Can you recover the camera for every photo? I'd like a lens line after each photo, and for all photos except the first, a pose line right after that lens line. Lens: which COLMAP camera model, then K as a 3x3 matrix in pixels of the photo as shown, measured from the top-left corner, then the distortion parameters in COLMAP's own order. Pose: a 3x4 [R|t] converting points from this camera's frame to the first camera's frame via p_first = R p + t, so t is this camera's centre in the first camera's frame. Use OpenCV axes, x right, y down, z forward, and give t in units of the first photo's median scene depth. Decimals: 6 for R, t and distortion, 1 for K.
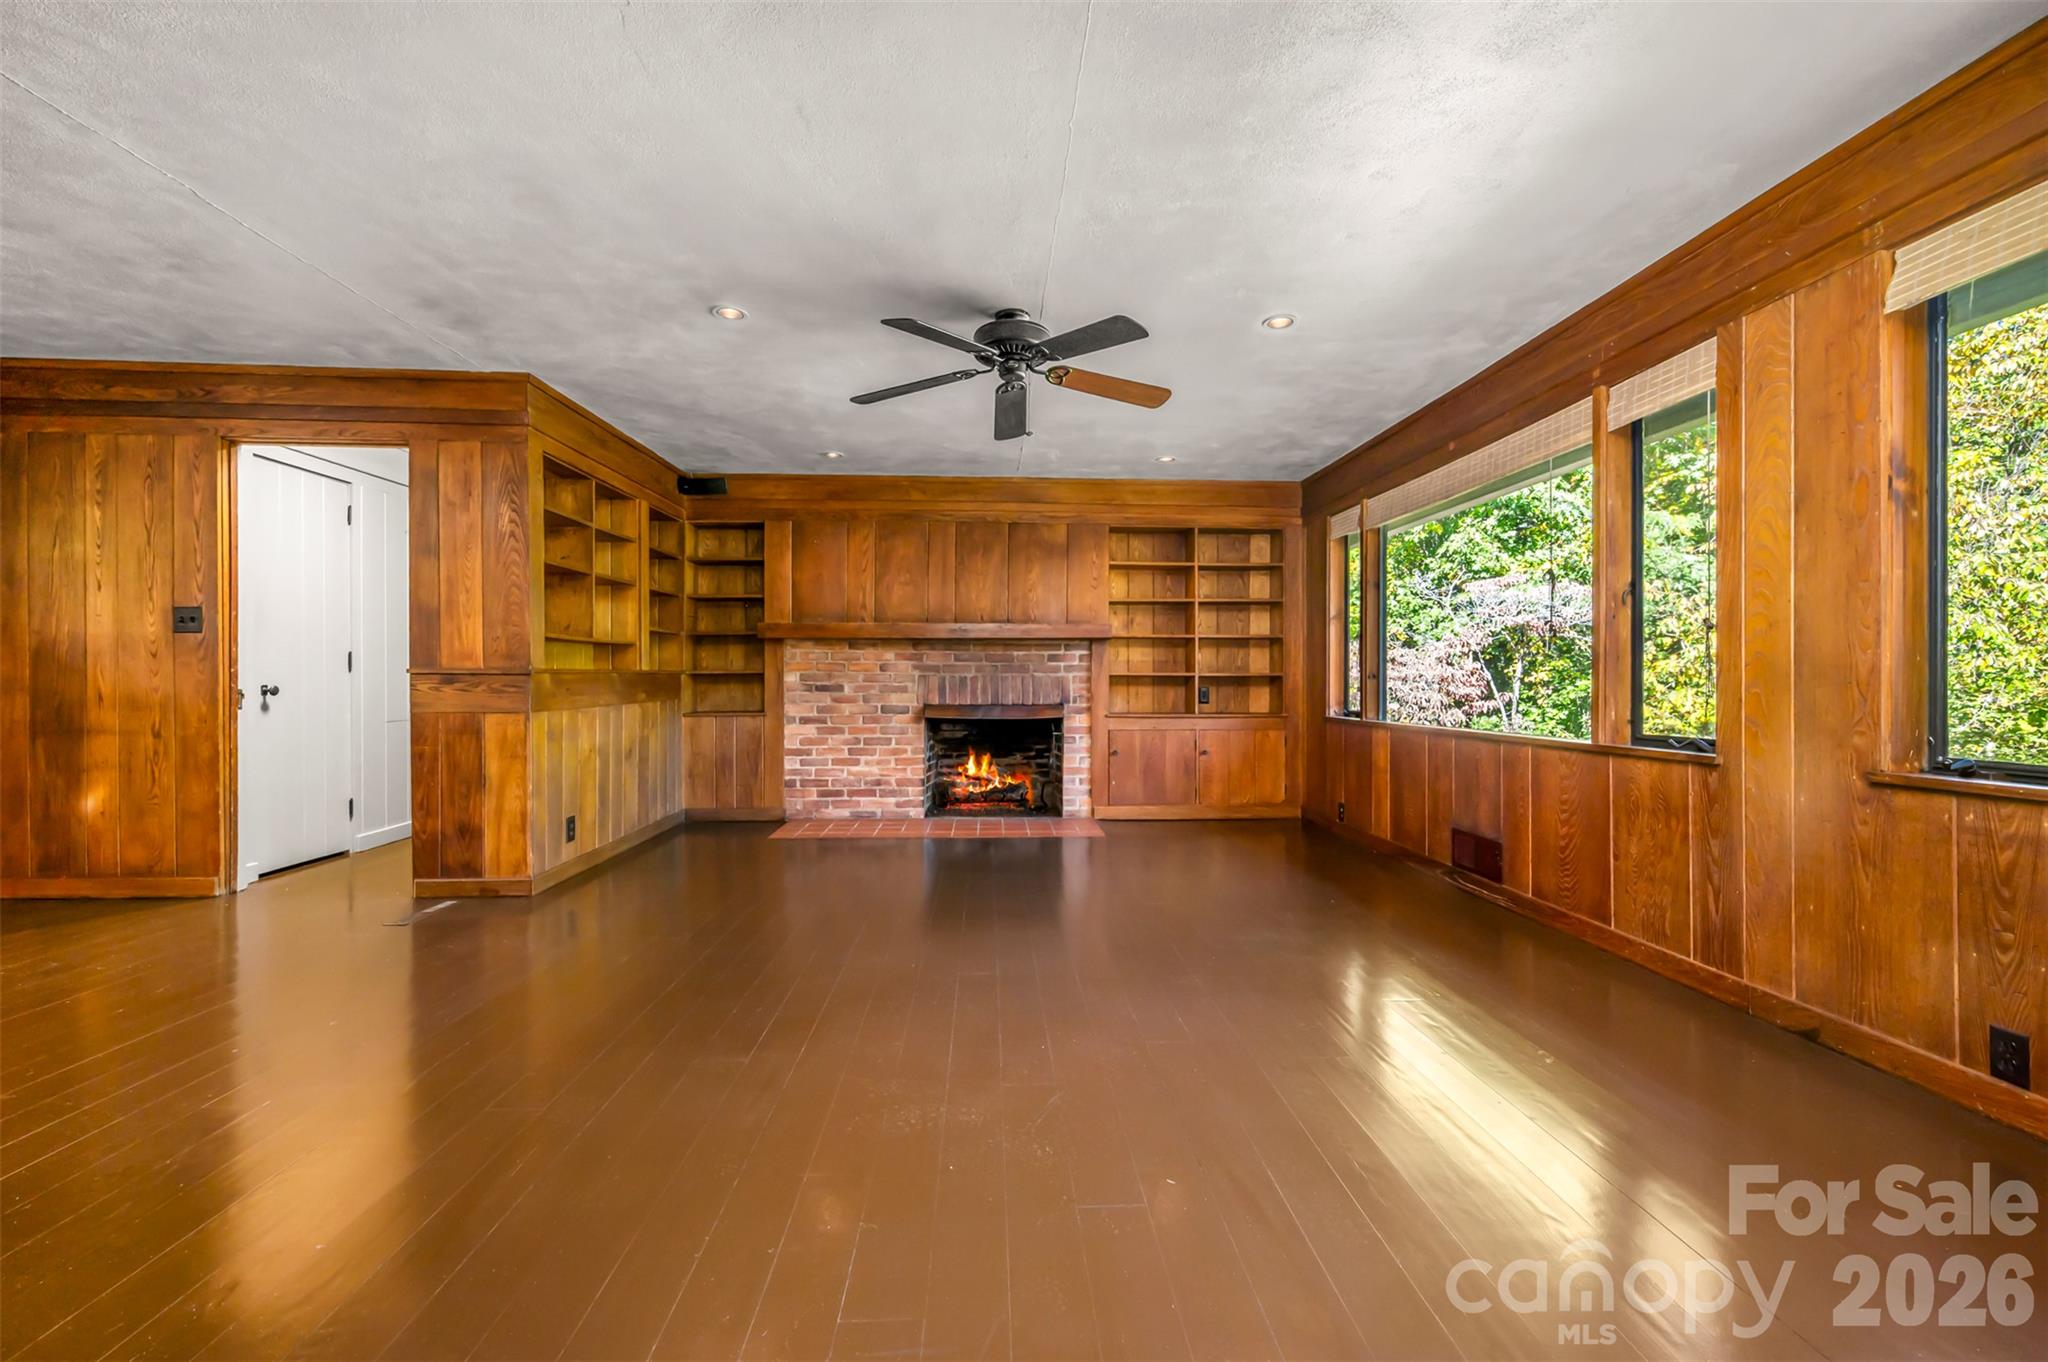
lens RADIAL K [[837.9, 0, 1024.0], [0, 837.9, 681.0], [0, 0, 1]] dist [-0.000224, 0.000002]
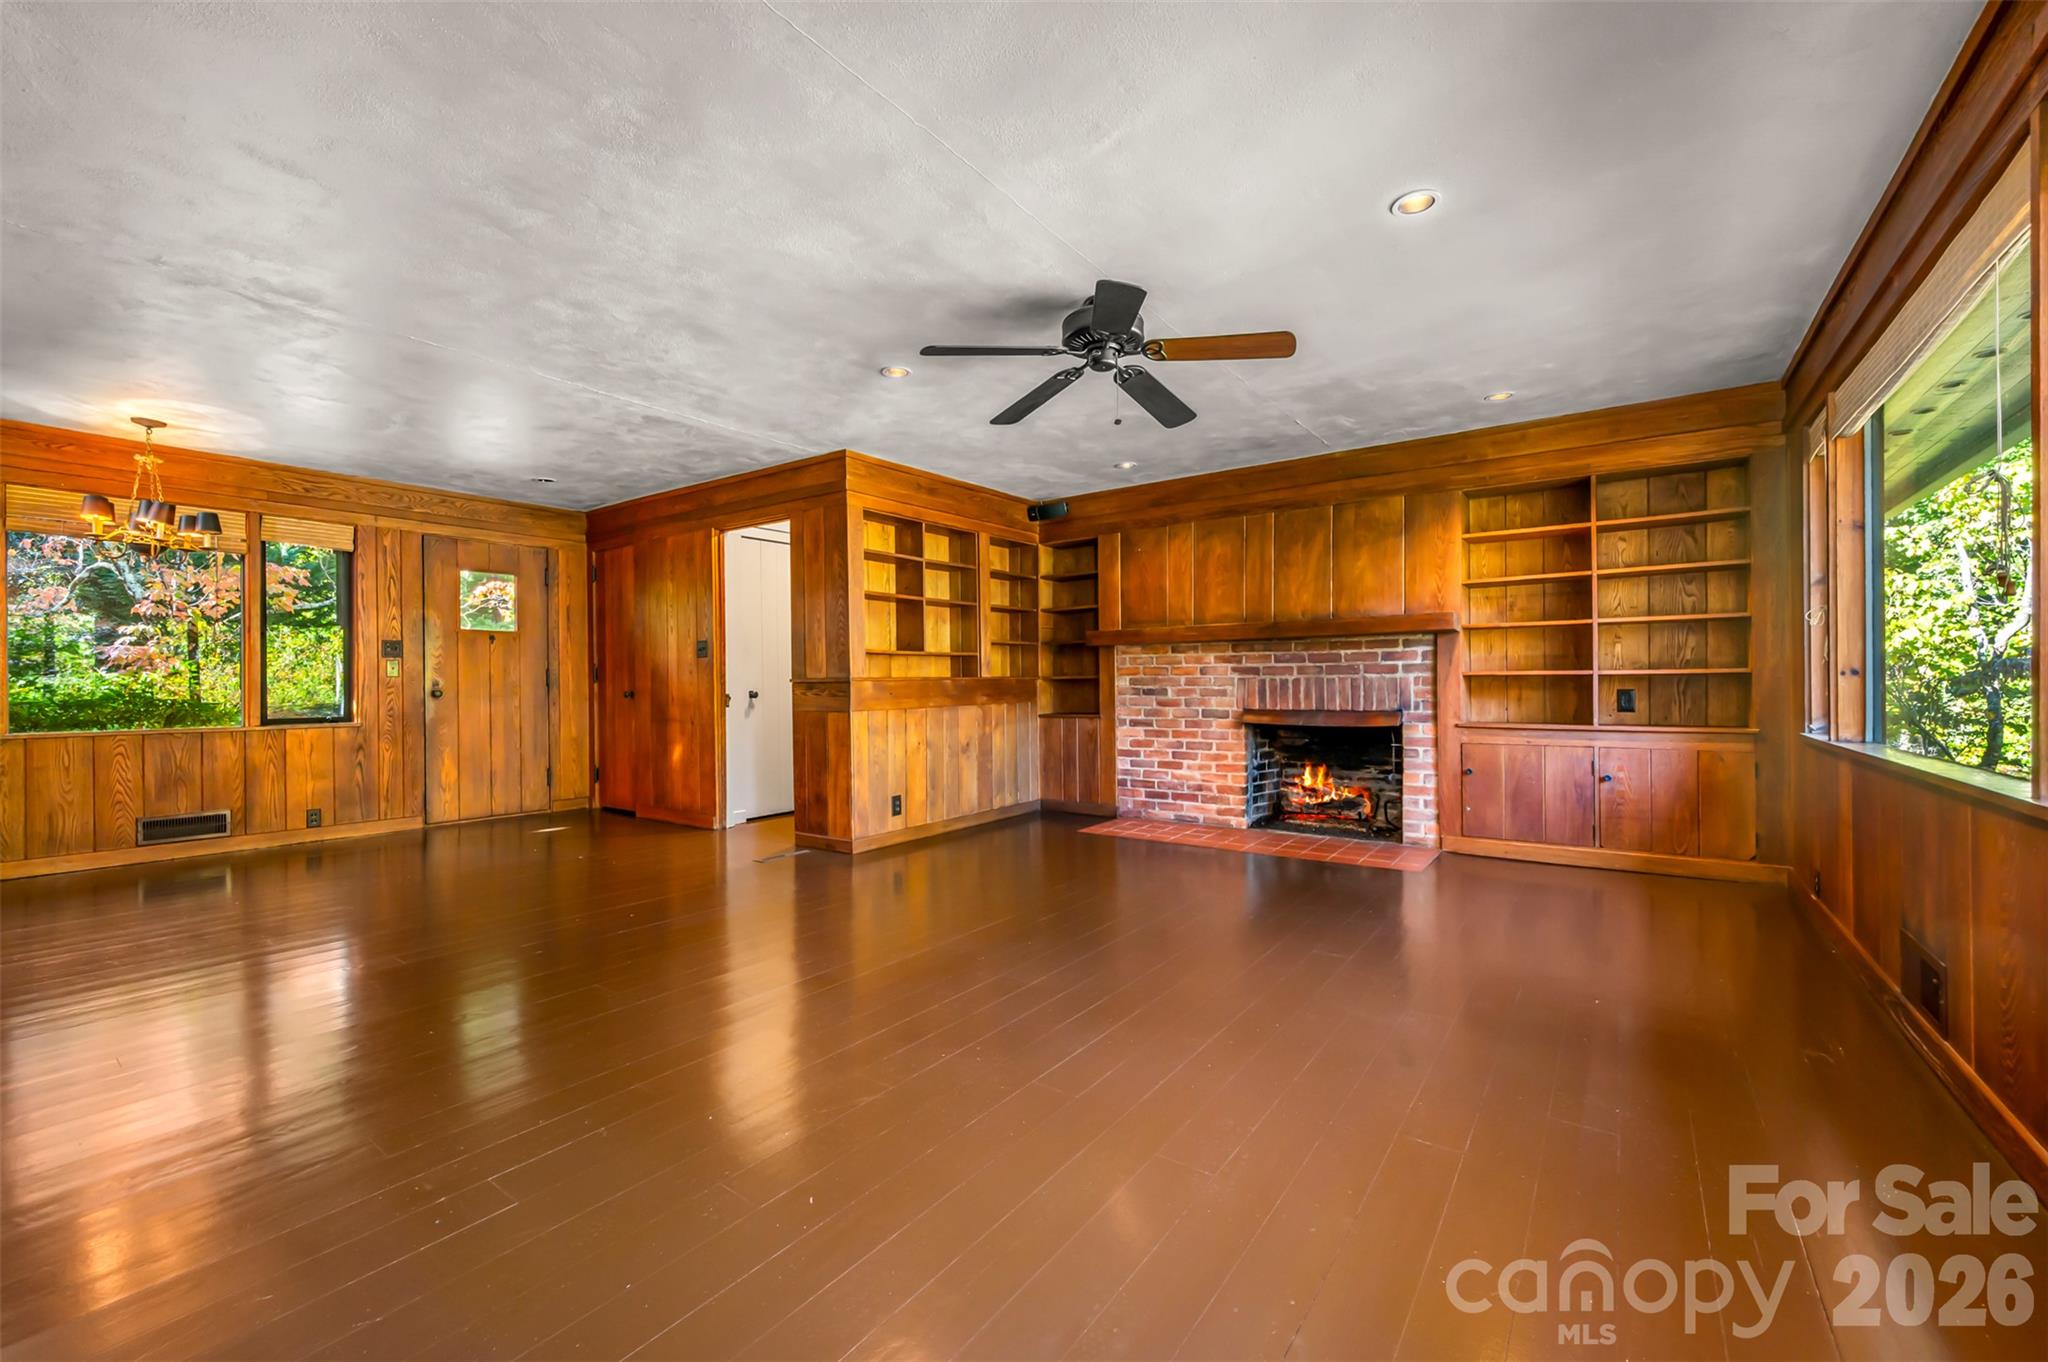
lens RADIAL K [[823.0, 0, 1024.0], [0, 823.0, 681.0], [0, 0, 1]] dist [-0.000947, -0.000067]
pose [[0.782488, -0.009489, -0.622594, 0.267710], [0.007757, 0.999955, -0.005491, -0.000500], [0.622618, -0.000533, 0.782526, 0.115010]]
